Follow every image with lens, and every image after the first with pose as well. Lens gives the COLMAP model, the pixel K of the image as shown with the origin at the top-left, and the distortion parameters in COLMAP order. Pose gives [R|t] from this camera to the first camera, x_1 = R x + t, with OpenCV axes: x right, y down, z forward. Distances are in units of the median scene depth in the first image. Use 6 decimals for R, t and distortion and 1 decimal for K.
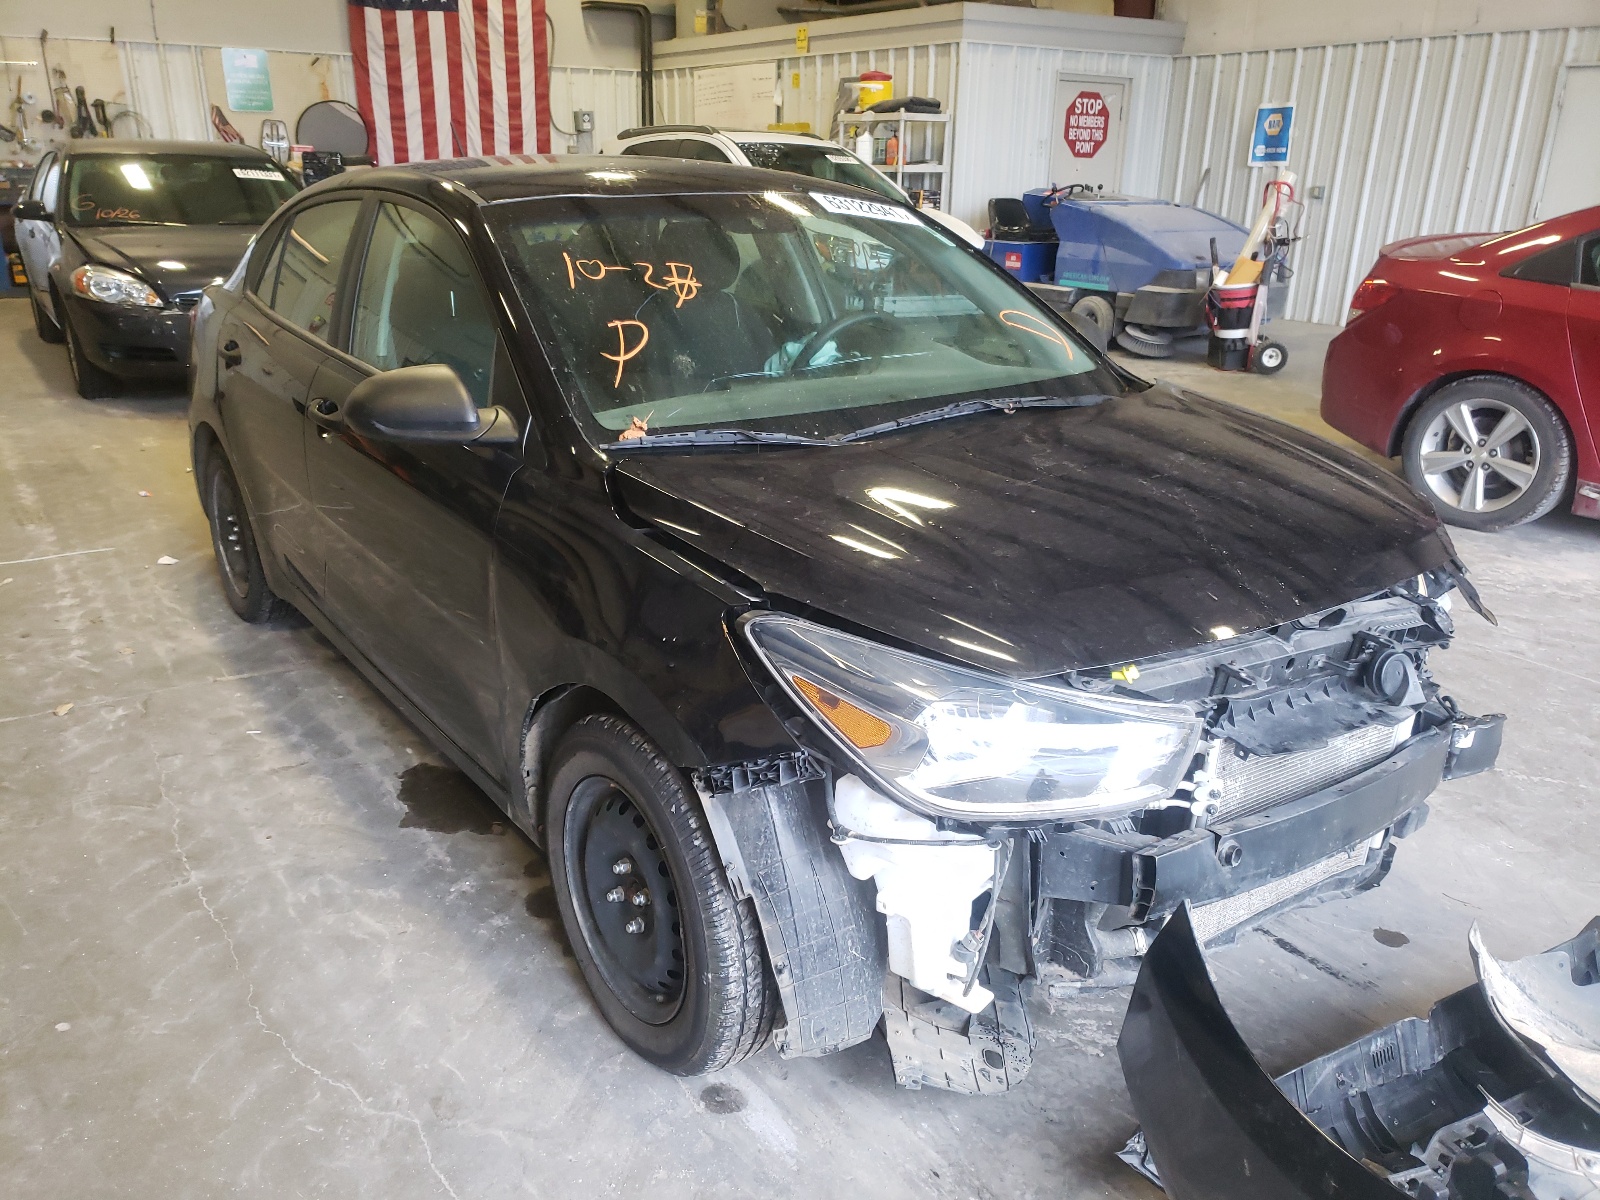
lens RADIAL K [[1210.2, 0, 799.8], [0, 1210.2, 602.6], [0, 0, 1]] dist [0.006258, -0.002651]
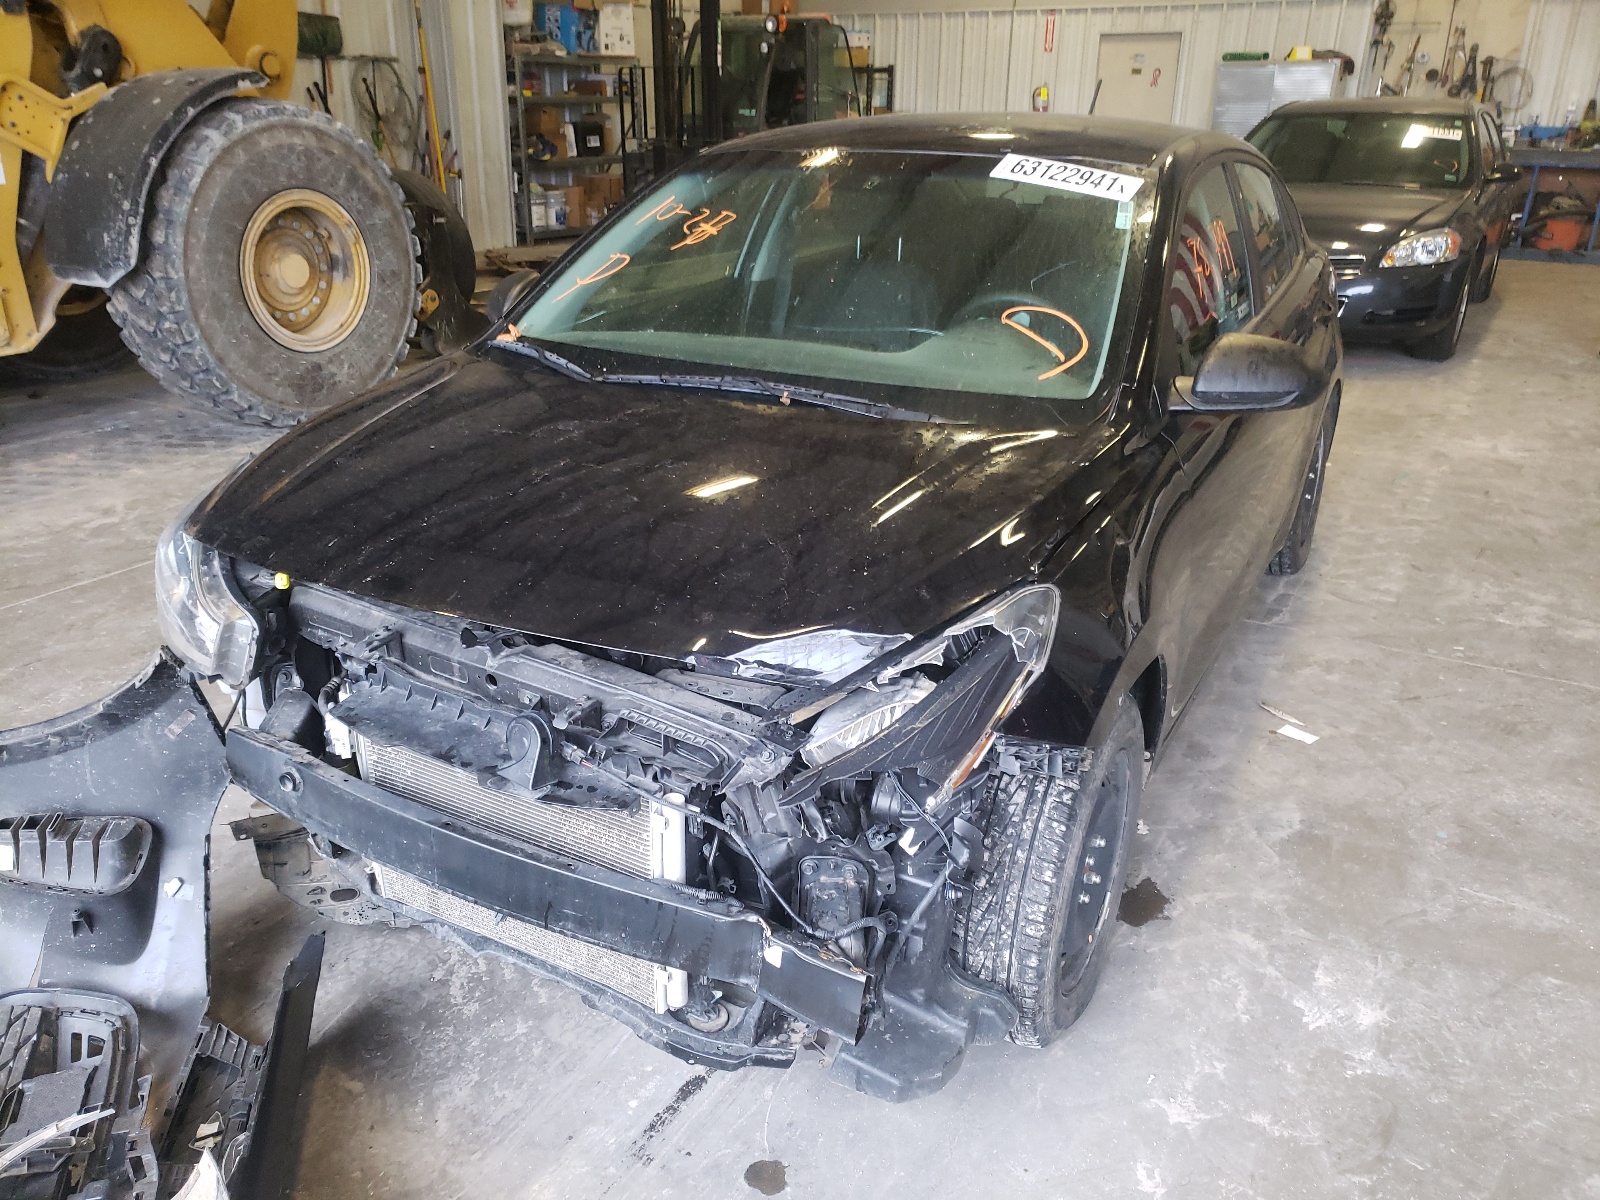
lens RADIAL K [[1210.2, 0, 801.3], [0, 1210.2, 608.6], [0, 0, 1]] dist [0.006258, -0.002651]
pose [[0.472524, 0.340744, -0.812782, 0.119753], [-0.312926, 0.927011, 0.206707, -0.025185], [0.823892, 0.156666, 0.544663, 0.066803]]
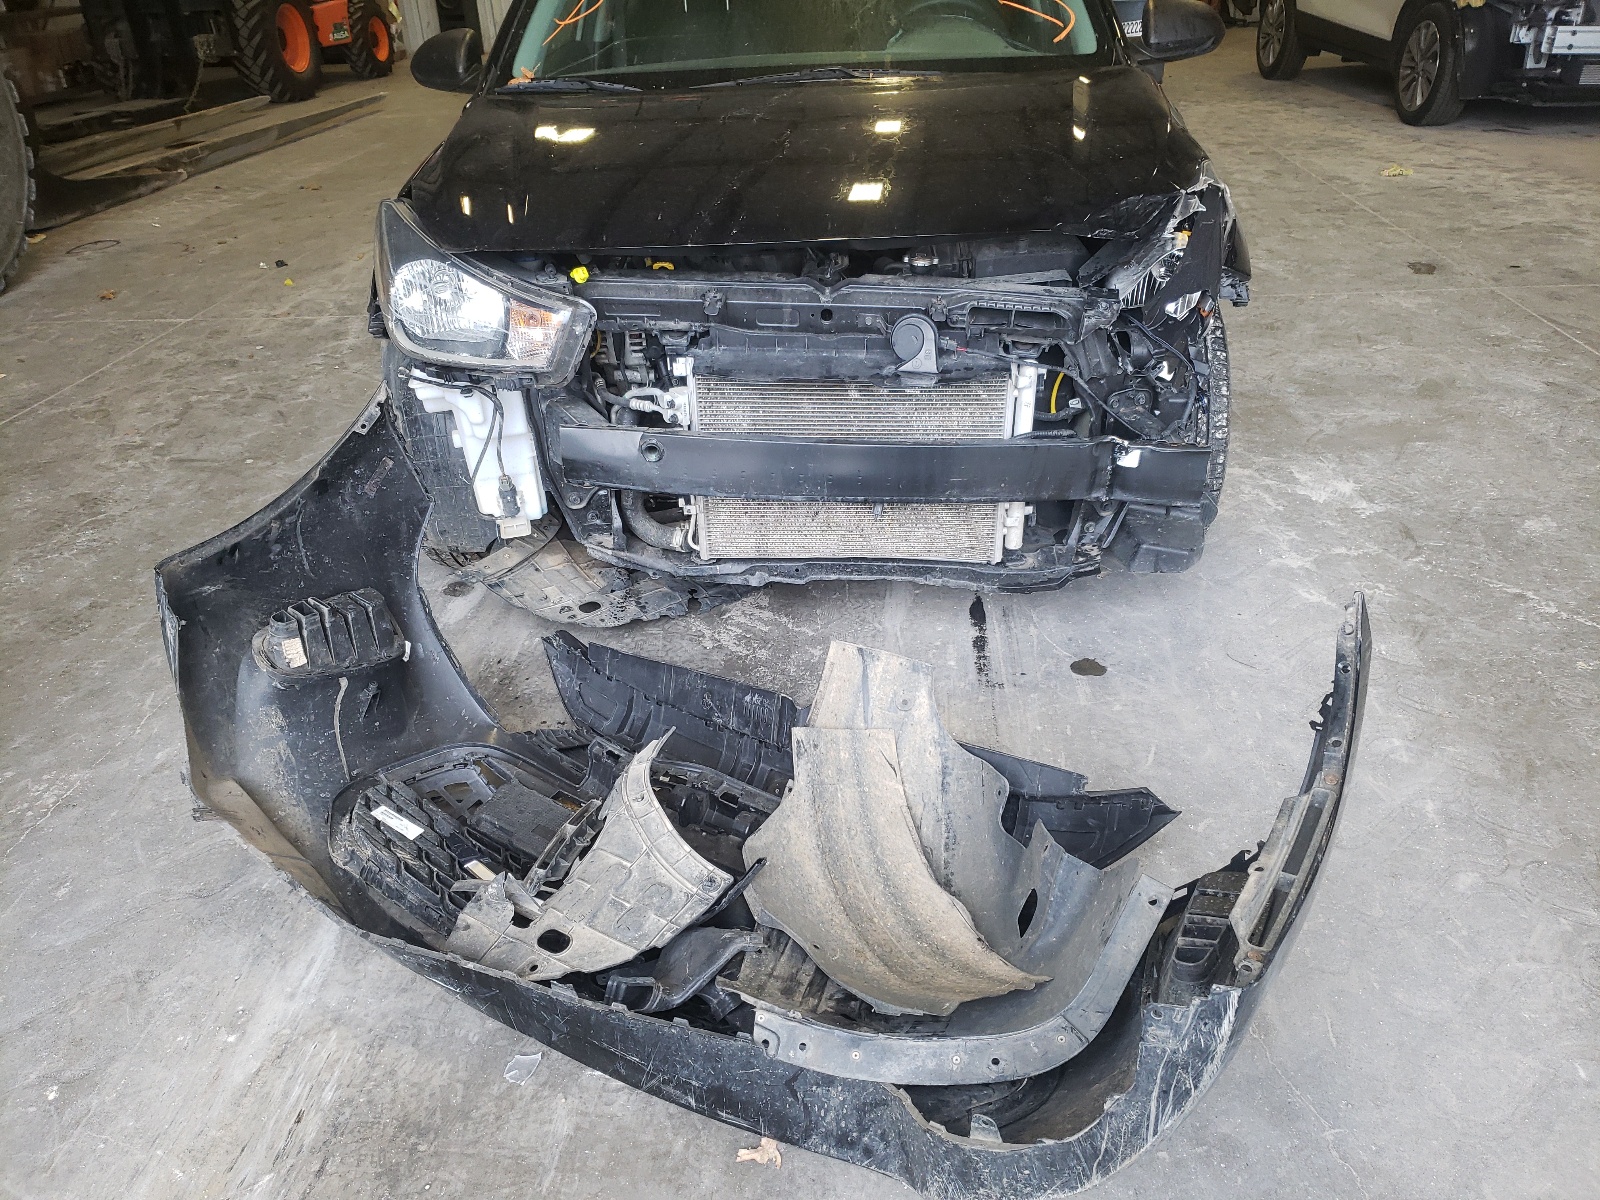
lens RADIAL K [[1210.2, 0, 809.4], [0, 1210.2, 594.6], [0, 0, 1]] dist [0.006258, -0.002651]
pose [[0.808539, 0.251175, -0.532143, 0.098200], [-0.159709, 0.964049, 0.212375, 0.006192], [0.566355, -0.086725, 0.819586, 0.010753]]
